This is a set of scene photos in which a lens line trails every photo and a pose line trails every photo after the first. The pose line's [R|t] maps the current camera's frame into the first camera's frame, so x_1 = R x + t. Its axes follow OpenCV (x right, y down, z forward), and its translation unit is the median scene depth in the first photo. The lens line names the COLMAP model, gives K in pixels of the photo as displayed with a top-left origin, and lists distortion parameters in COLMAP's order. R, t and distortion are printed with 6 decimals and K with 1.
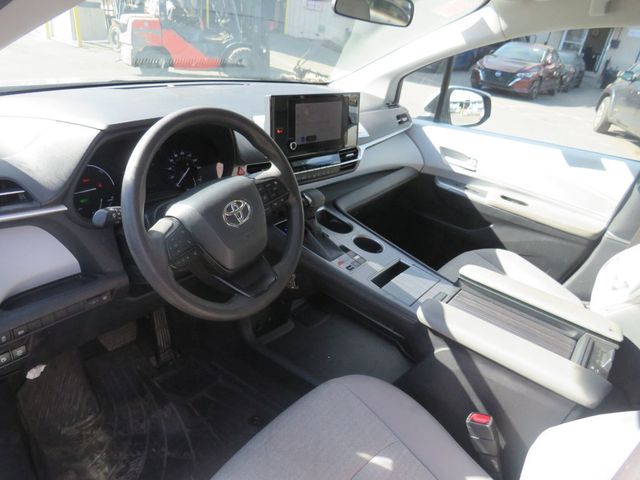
lens RADIAL K [[461.5, 0, 318.6], [0, 461.5, 228.5], [0, 0, 1]] dist [-0.042923, 0.033812]
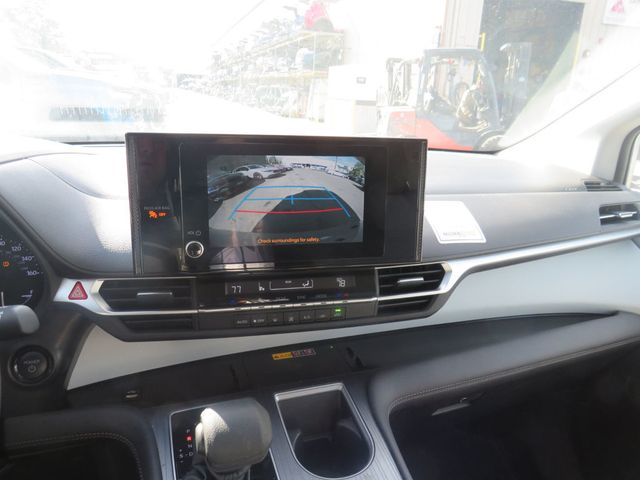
lens RADIAL K [[461.5, 0, 324.7], [0, 461.5, 242.7], [0, 0, 1]] dist [-0.042923, 0.033812]
pose [[0.847960, 0.089360, -0.522474, 0.164134], [-0.172884, 0.978410, -0.113246, -0.096234], [0.501074, 0.186356, 0.845101, 0.425914]]
